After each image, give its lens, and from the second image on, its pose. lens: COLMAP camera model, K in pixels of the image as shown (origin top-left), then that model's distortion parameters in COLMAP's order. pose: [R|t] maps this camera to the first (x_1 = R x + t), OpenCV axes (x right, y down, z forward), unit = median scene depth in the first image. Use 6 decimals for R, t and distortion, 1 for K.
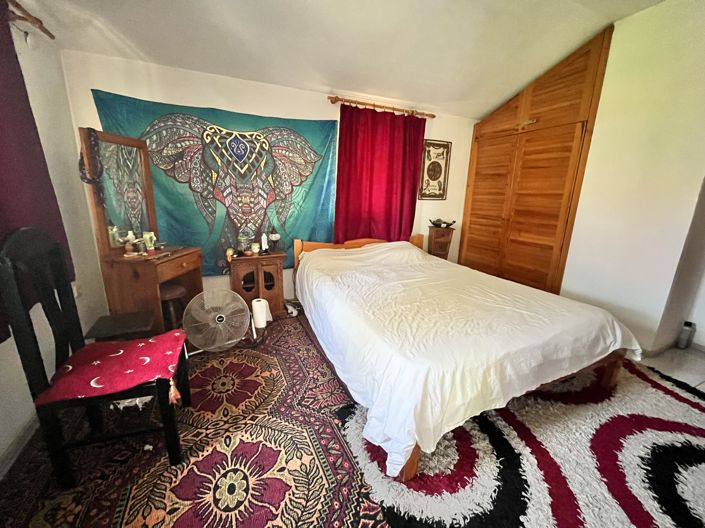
lens RADIAL K [[285.2, 0, 350.7], [0, 285.2, 261.6], [0, 0, 1]] dist [-0.001986, 0.000000]
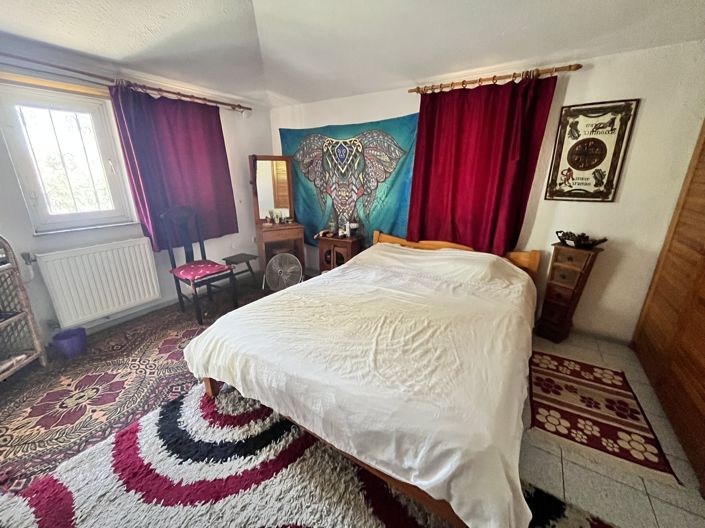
lens RADIAL K [[285.2, 0, 350.7], [0, 285.2, 261.6], [0, 0, 1]] dist [-0.001986, 0.000000]
pose [[0.543838, 0.225327, -0.808374, 0.727906], [-0.186016, 0.971683, 0.145704, -0.112183], [0.818314, 0.071131, 0.570352, 0.318272]]
